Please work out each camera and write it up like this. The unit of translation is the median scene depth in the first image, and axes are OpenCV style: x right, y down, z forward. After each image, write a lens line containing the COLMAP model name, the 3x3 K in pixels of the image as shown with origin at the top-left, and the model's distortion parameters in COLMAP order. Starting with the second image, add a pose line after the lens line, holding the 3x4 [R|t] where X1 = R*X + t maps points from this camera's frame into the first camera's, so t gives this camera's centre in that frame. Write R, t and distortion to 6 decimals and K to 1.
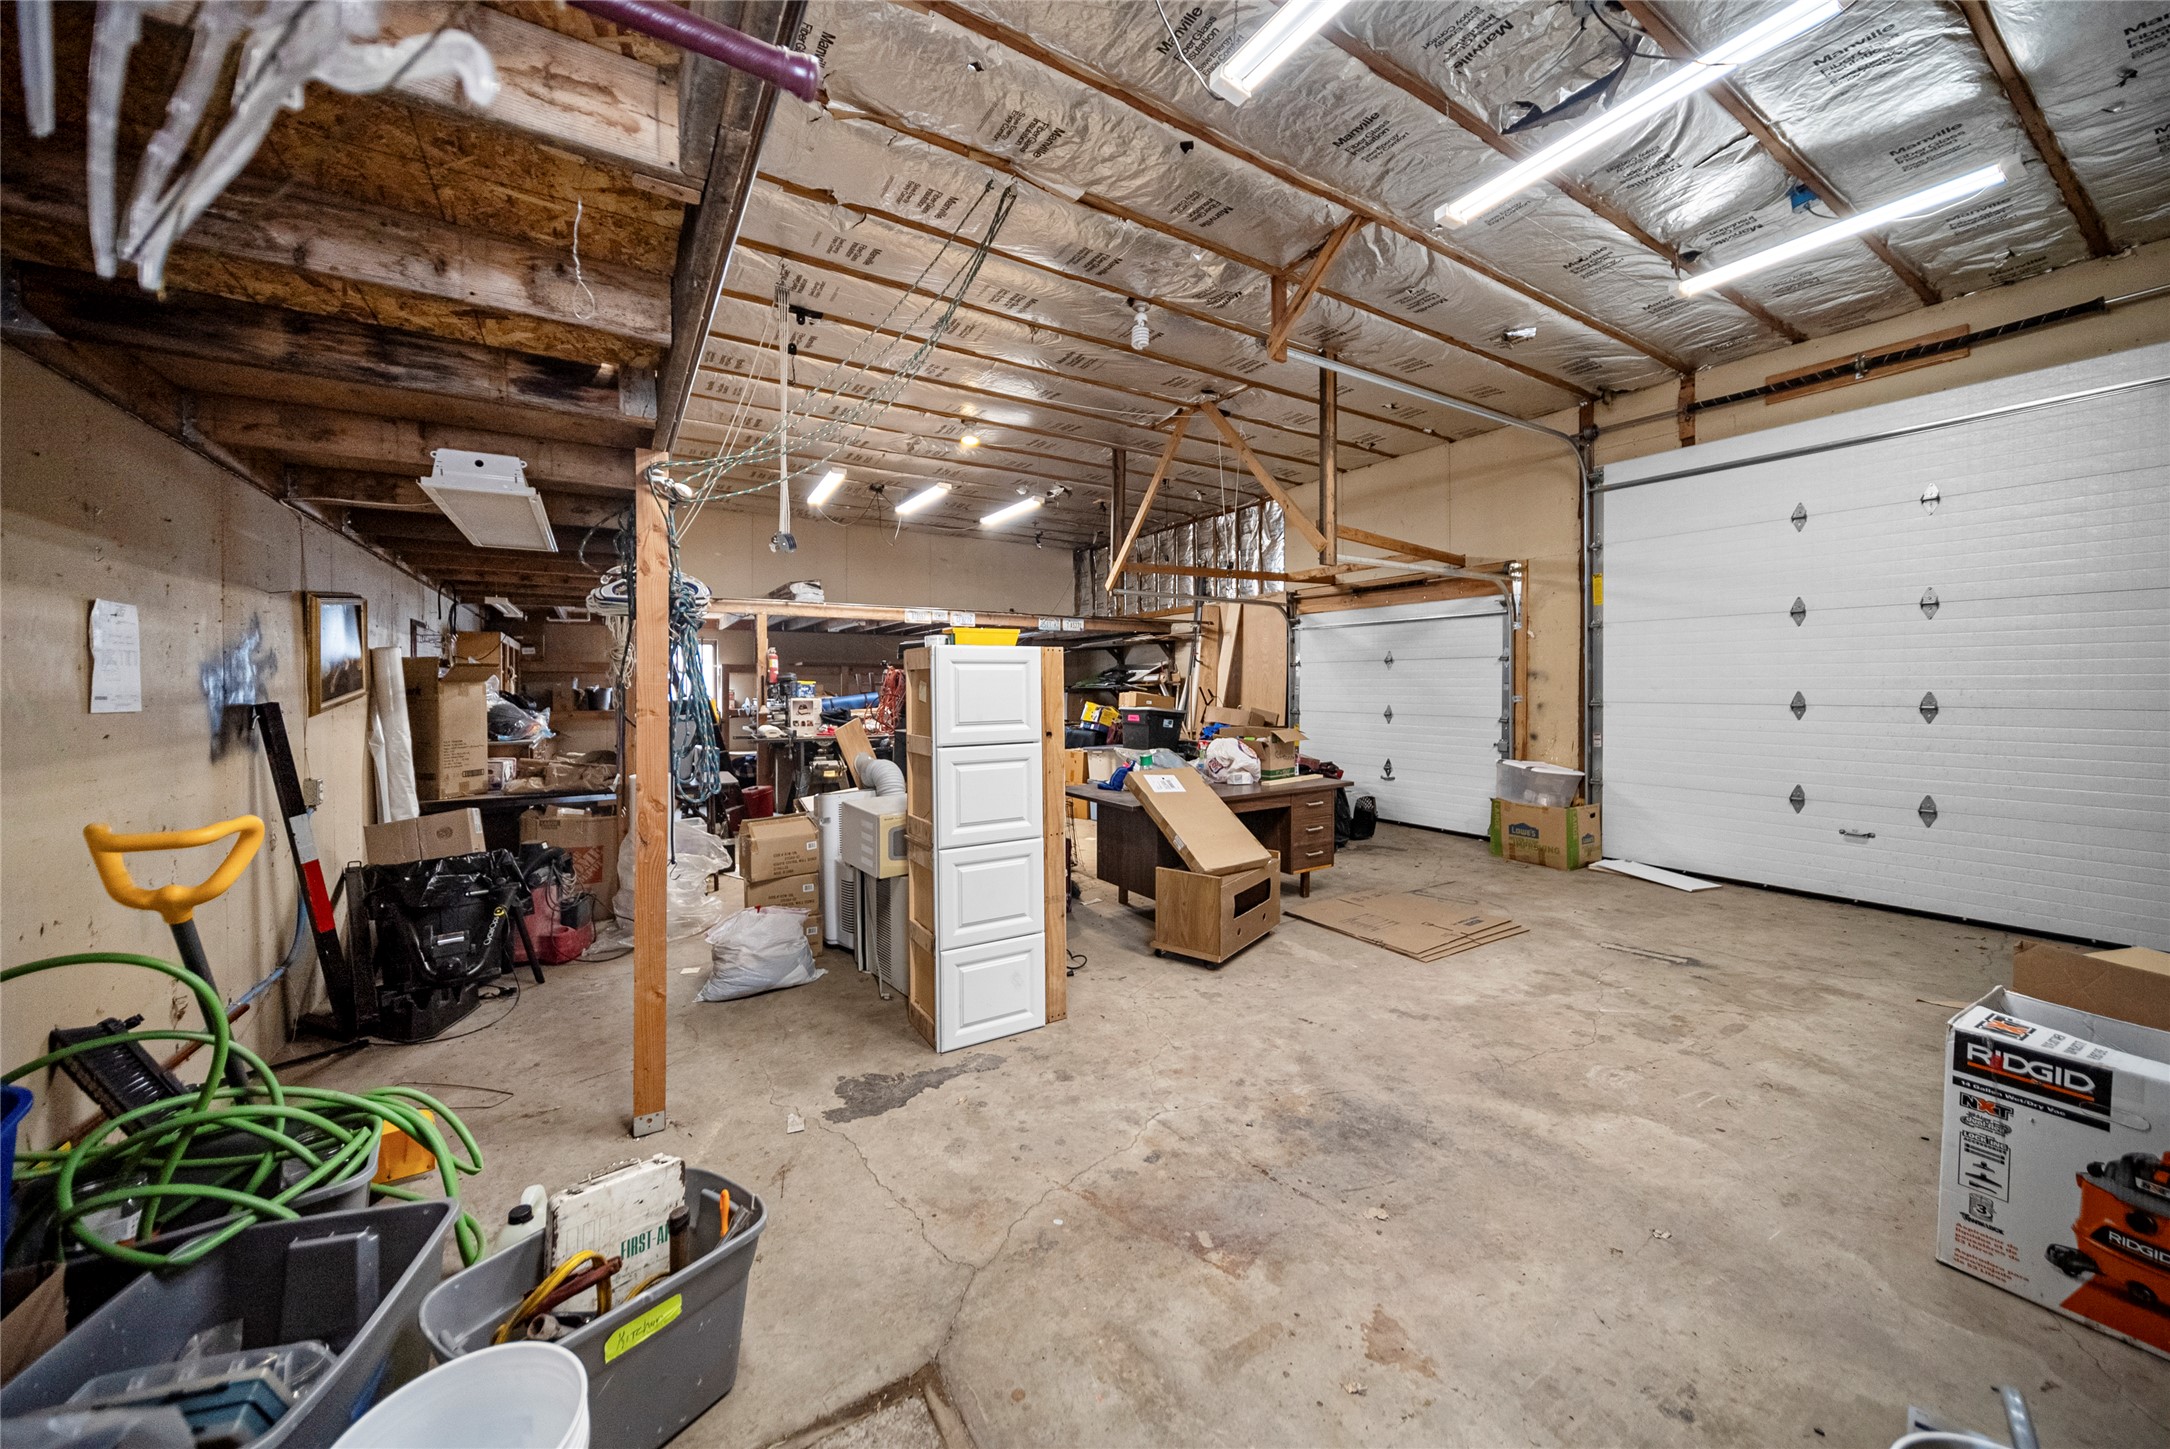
lens RADIAL K [[778.6, 0, 1086.0], [0, 778.6, 716.9], [0, 0, 1]] dist [0.000204, -0.000121]
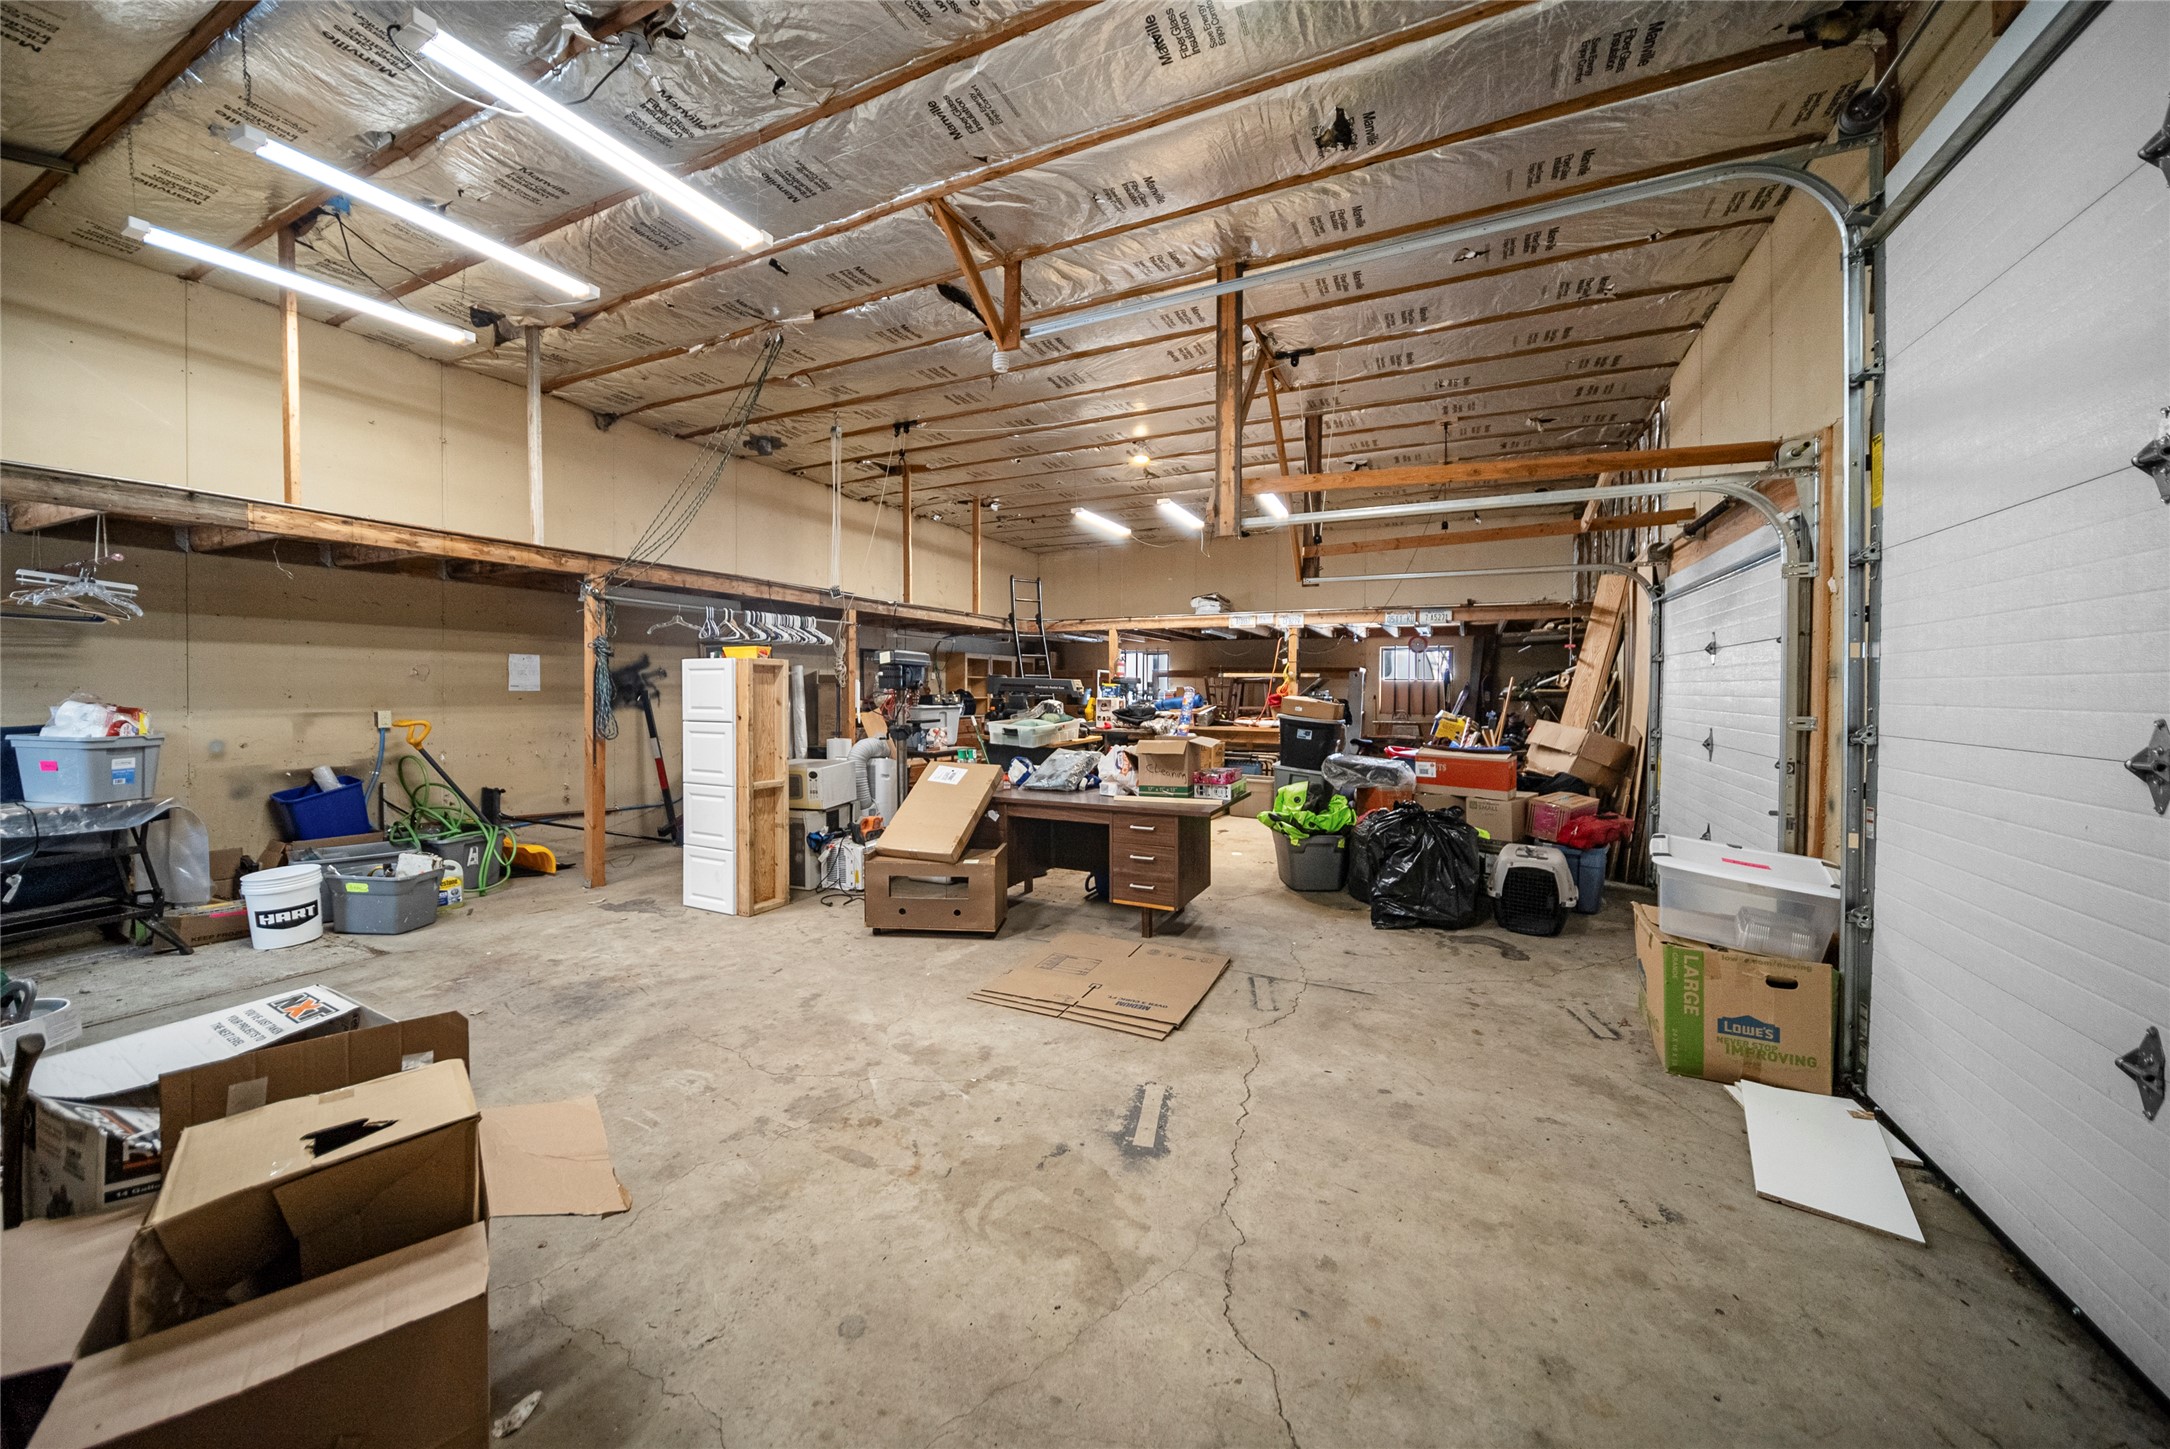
lens RADIAL K [[778.6, 0, 1086.0], [0, 778.6, 716.9], [0, 0, 1]] dist [0.000204, -0.000121]
pose [[0.521200, 0.036373, -0.852659, 1.386662], [-0.040363, 0.999024, 0.017944, -0.032214], [0.852480, 0.025064, 0.522159, 0.705557]]
